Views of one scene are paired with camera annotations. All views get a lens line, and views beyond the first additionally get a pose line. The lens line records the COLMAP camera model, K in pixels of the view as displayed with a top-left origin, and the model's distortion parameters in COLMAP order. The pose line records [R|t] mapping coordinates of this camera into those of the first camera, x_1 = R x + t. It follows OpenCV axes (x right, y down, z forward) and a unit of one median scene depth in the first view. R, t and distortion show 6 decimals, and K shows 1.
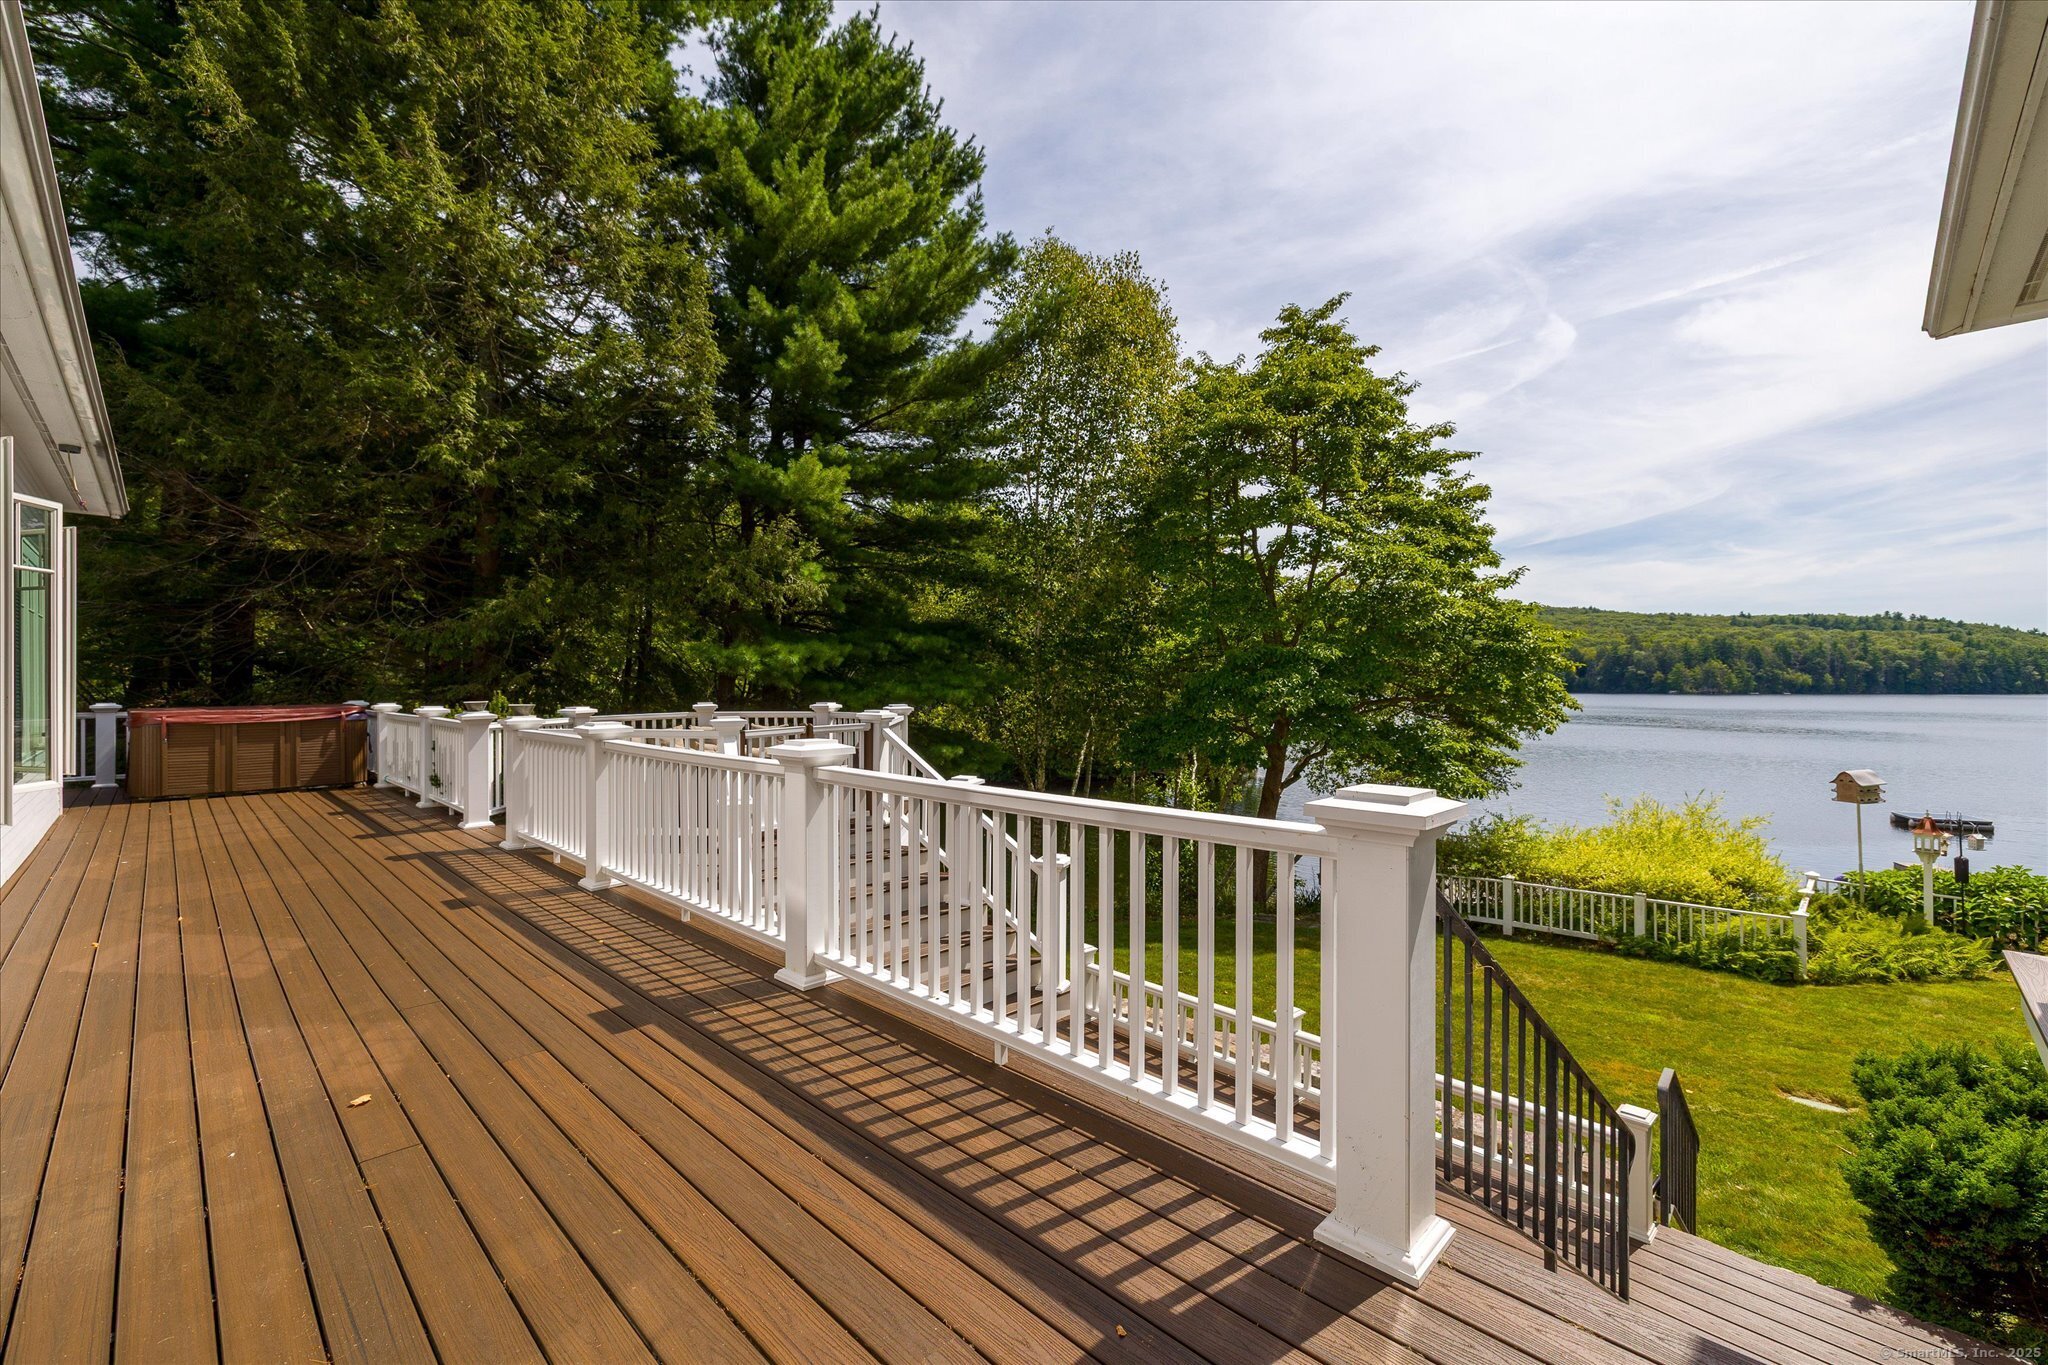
lens RADIAL K [[862.6, 0, 1018.7], [0, 862.6, 685.7], [0, 0, 1]] dist [0.002593, -0.000743]
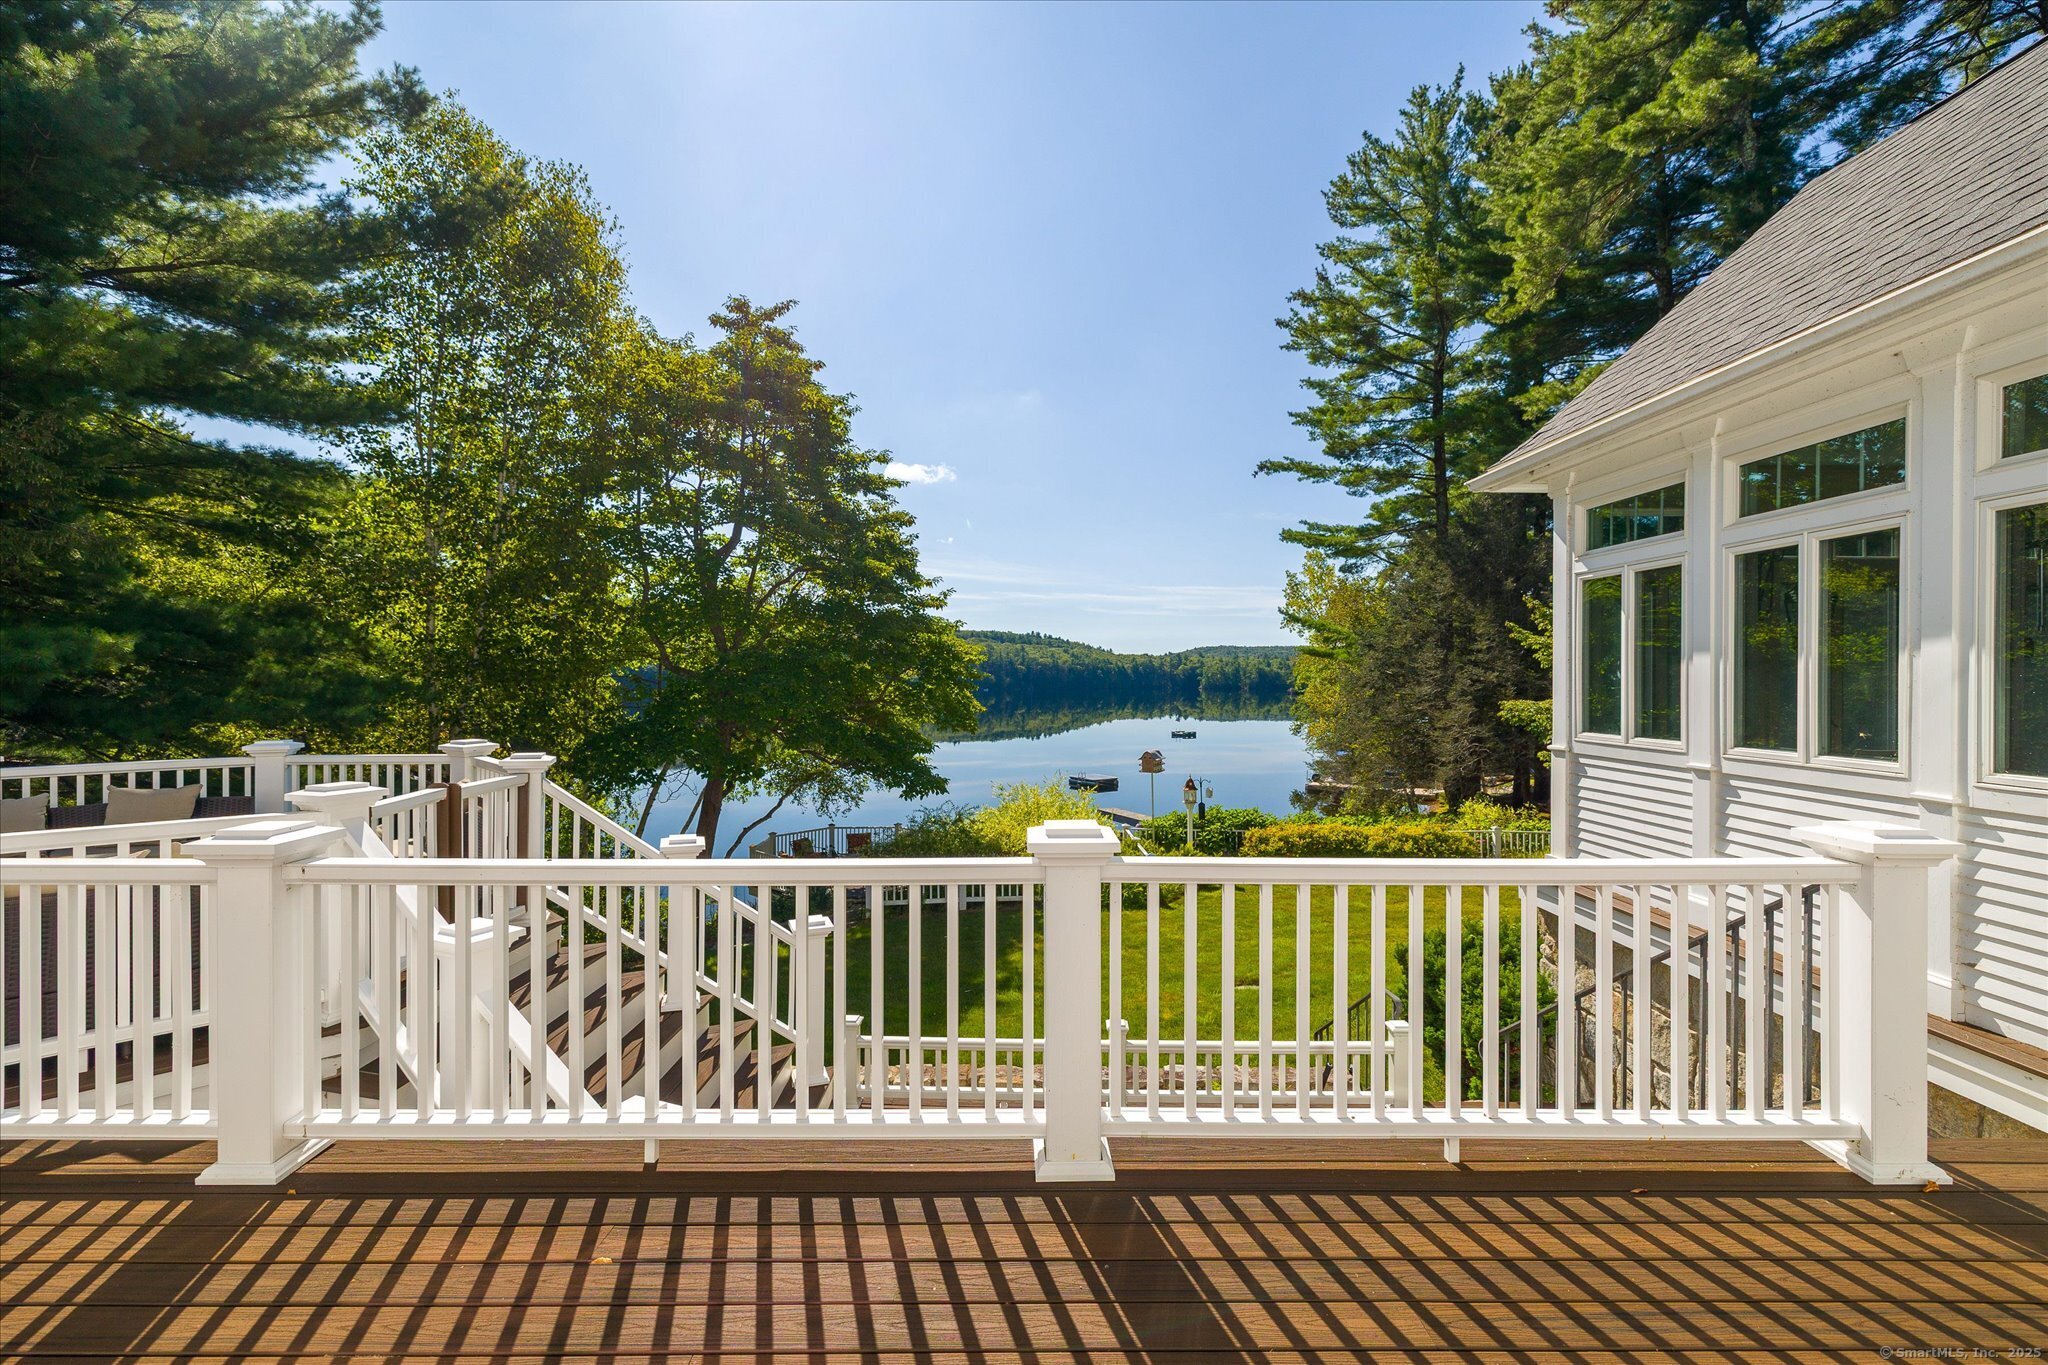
lens RADIAL K [[862.6, 0, 1030.9], [0, 862.6, 690.8], [0, 0, 1]] dist [0.002593, -0.000743]
pose [[0.697019, -0.009243, 0.716993, -0.157215], [0.003474, 0.999949, 0.009514, -0.011947], [-0.717044, -0.004140, 0.697015, 0.107312]]
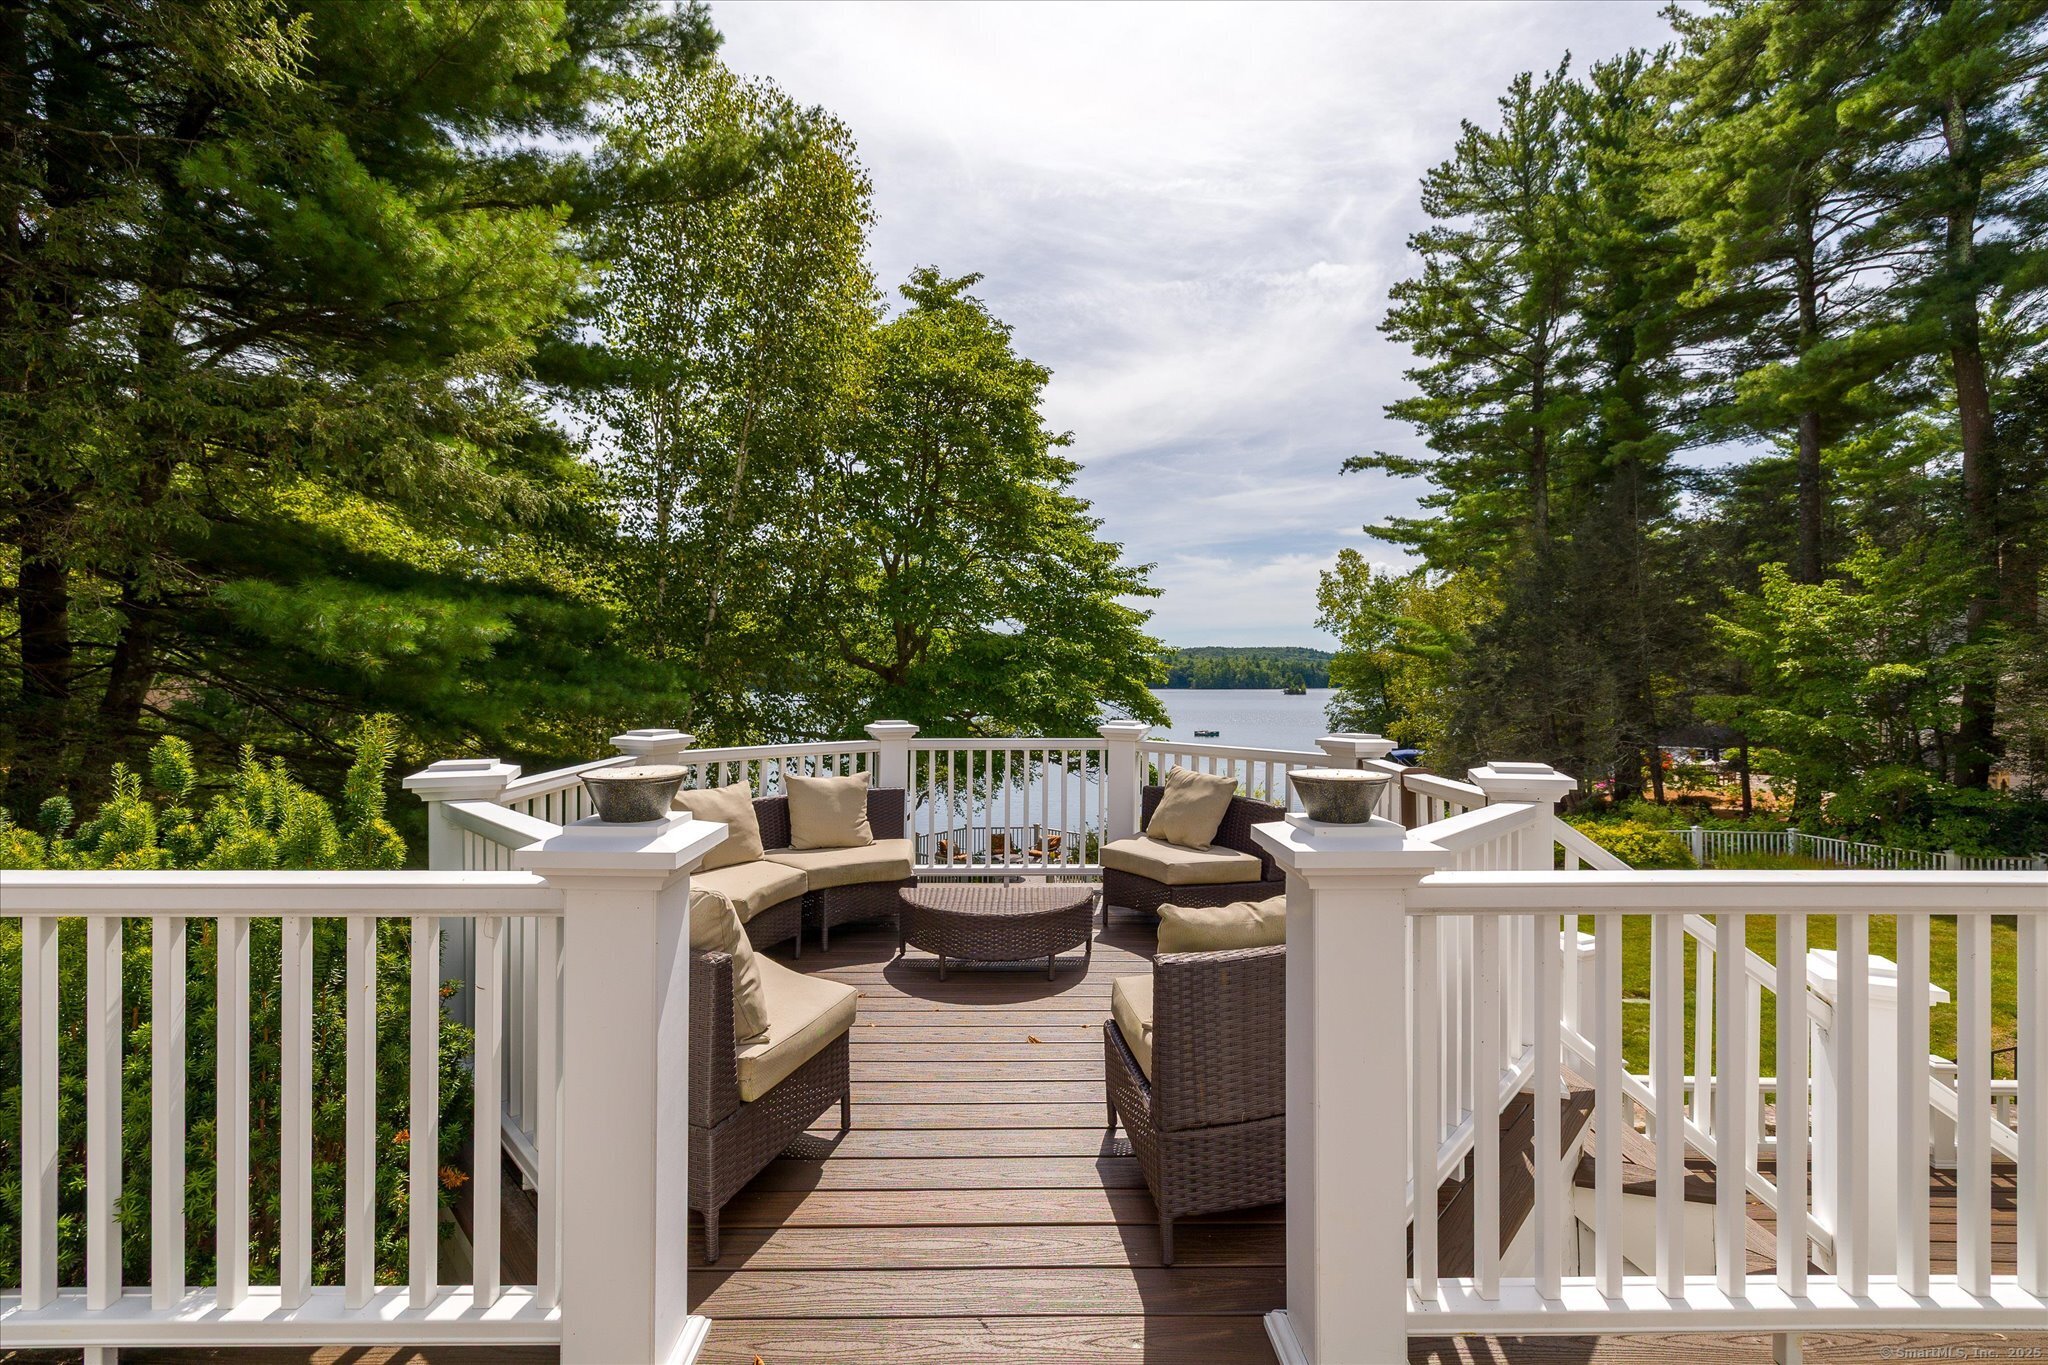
lens RADIAL K [[862.6, 0, 1013.3], [0, 862.6, 678.7], [0, 0, 1]] dist [0.002593, -0.000743]
pose [[0.691646, 0.003937, 0.722226, -0.288576], [-0.000398, 0.999987, -0.005071, -0.005490], [-0.722237, 0.003220, 0.691639, 0.331132]]
